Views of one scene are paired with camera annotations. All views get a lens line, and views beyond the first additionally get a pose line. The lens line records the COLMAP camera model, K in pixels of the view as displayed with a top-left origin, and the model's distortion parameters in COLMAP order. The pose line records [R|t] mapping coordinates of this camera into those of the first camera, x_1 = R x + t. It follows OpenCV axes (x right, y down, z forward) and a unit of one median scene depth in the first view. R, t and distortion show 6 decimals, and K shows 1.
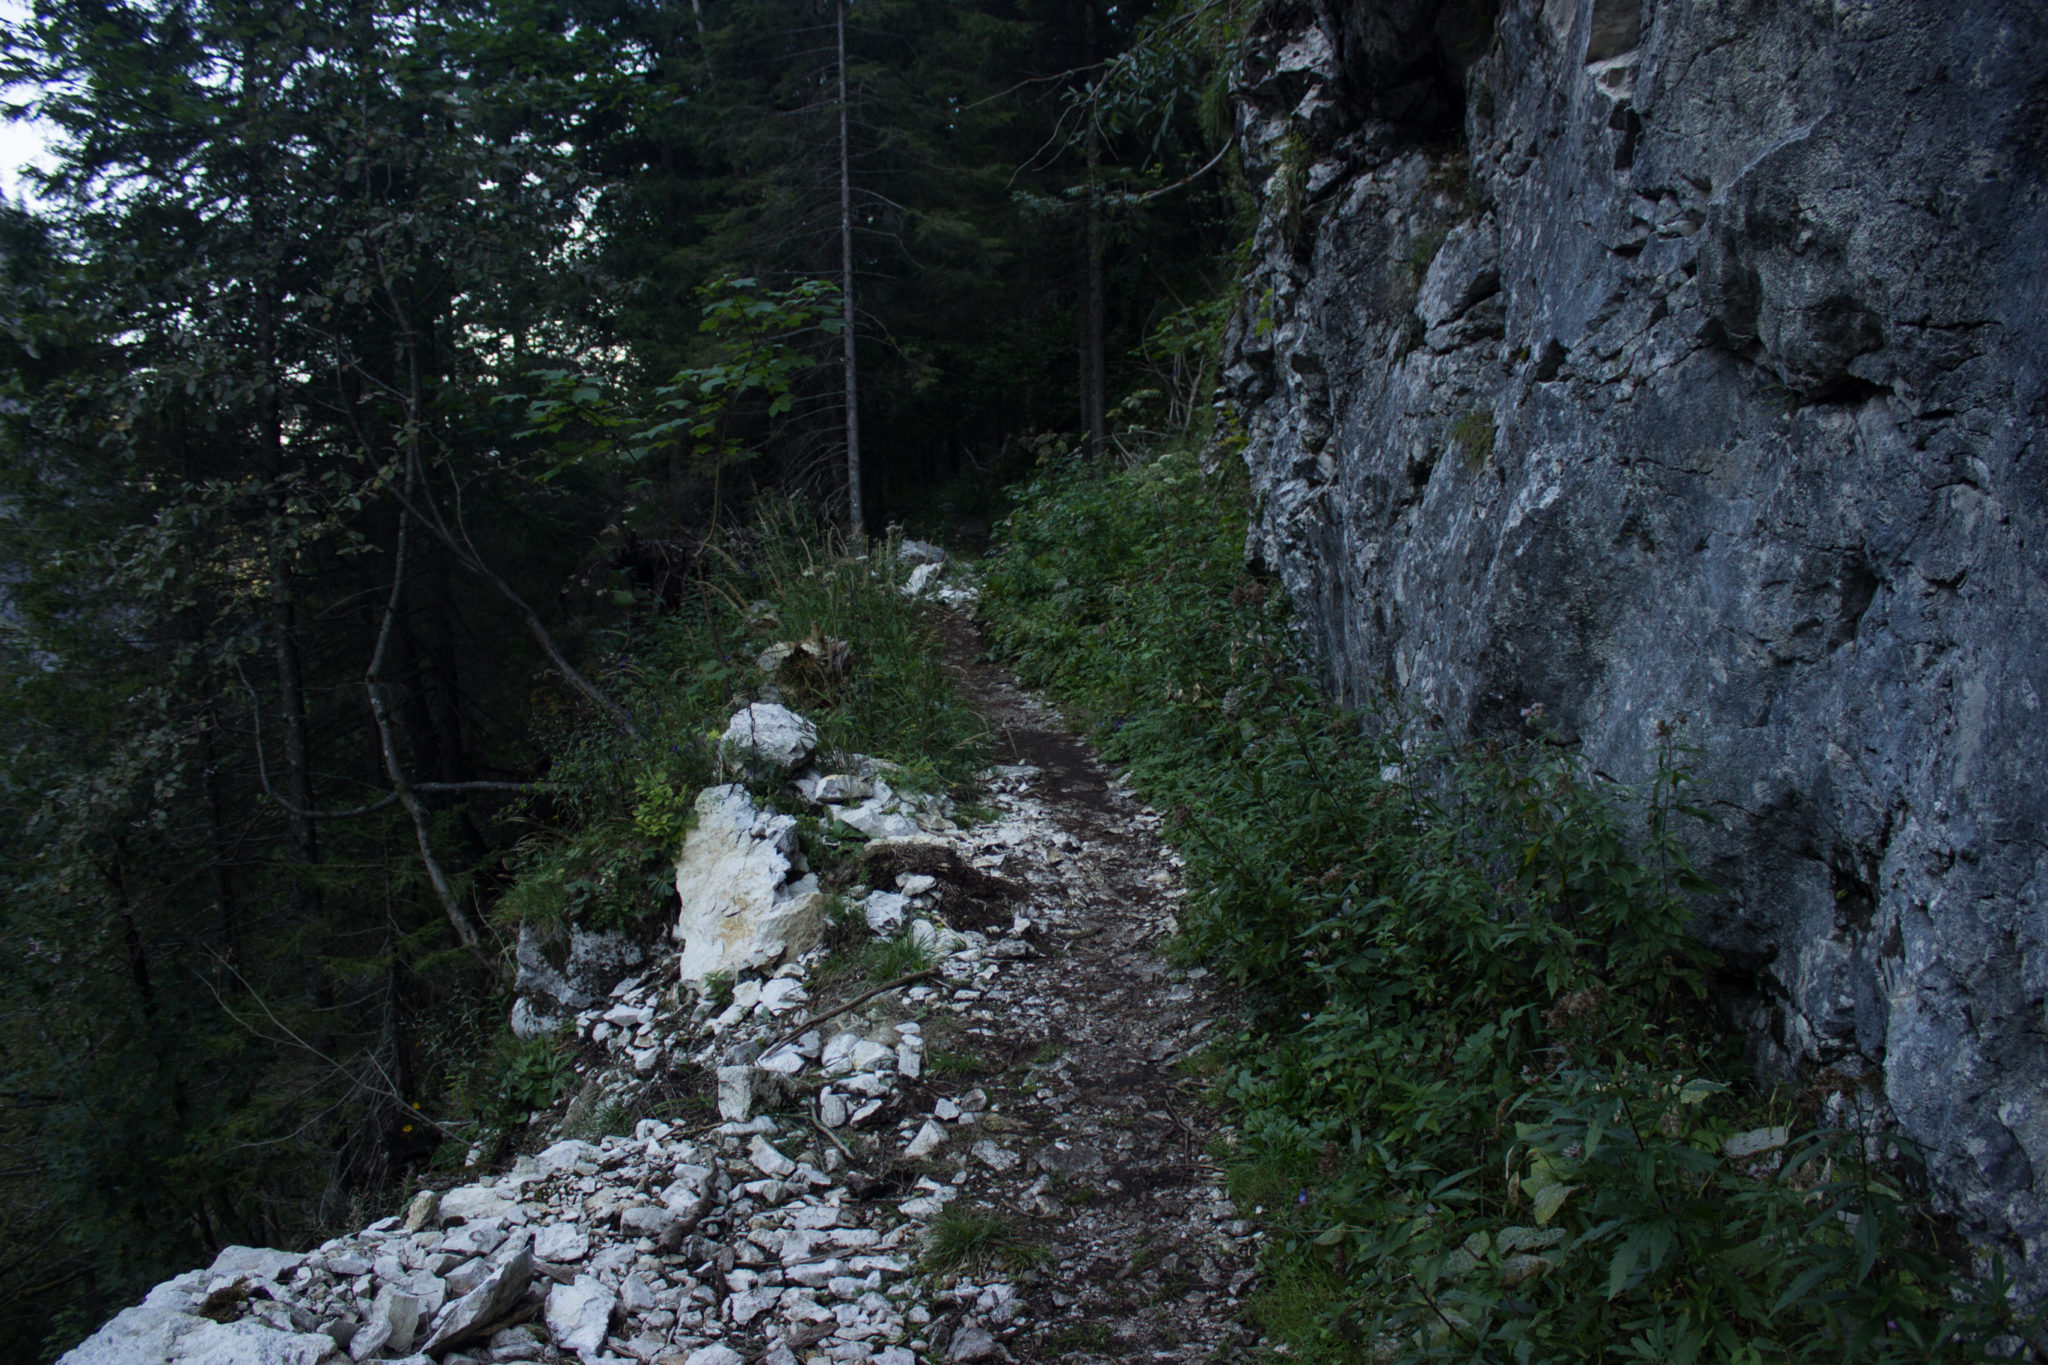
lens RADIAL K [[2010.6, 0, 1029.9], [0, 2010.6, 683.9], [0, 0, 1]] dist [-0.173491, 0.000000]
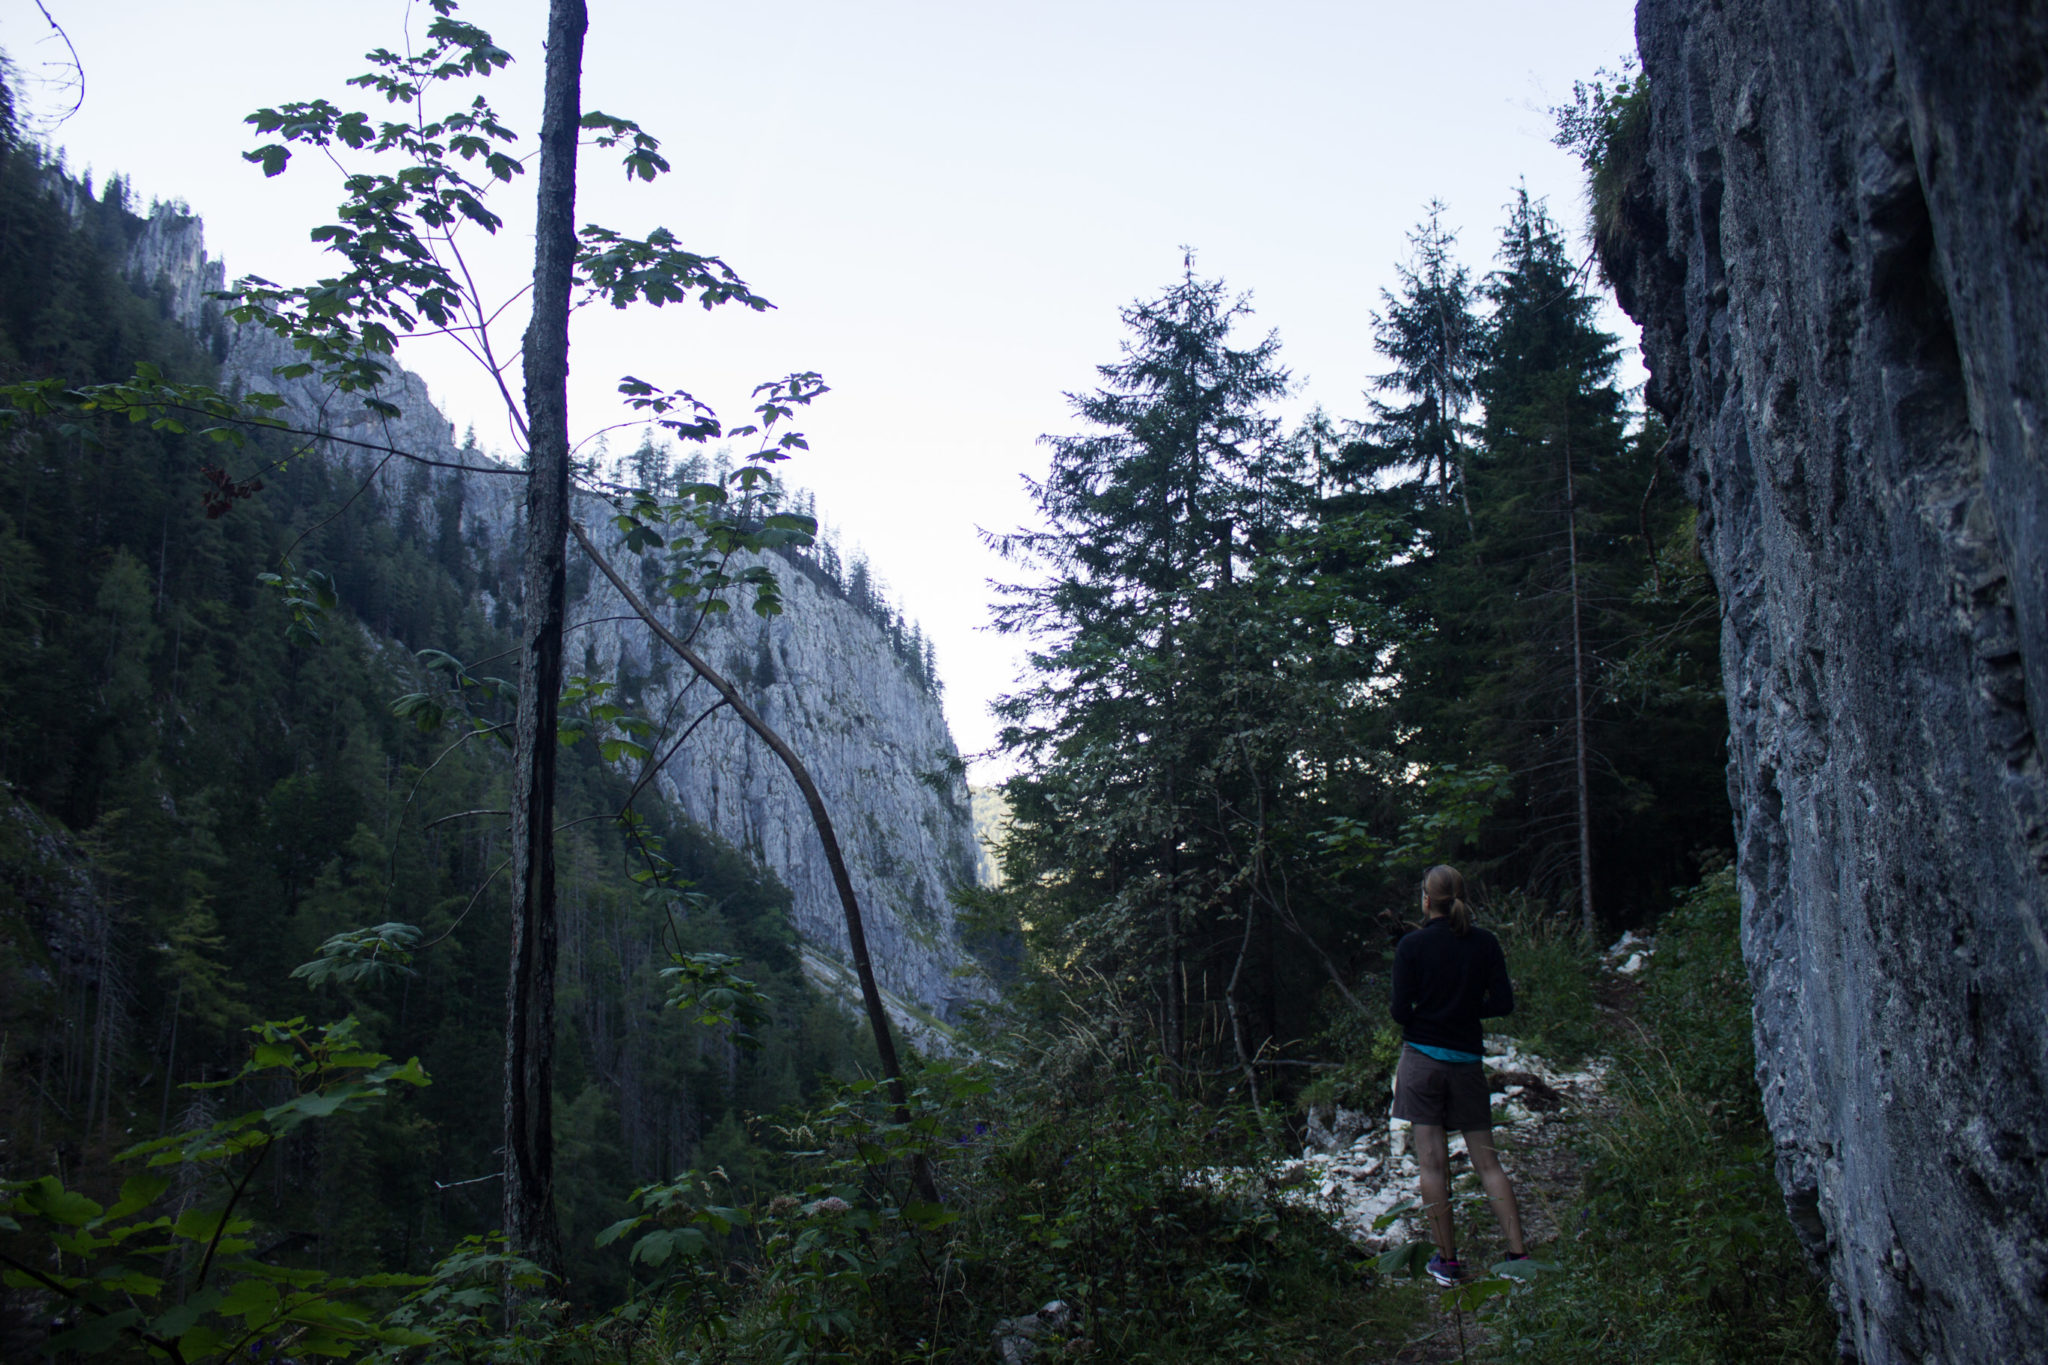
lens RADIAL K [[2010.6, 0, 1023.8], [0, 2010.6, 685.5], [0, 0, 1]] dist [-0.173491, 0.000000]
pose [[0.920014, -0.019156, -0.391416, 0.197788], [-0.058722, 0.980789, -0.186024, 0.075884], [0.387460, 0.194129, 0.901215, -0.733857]]
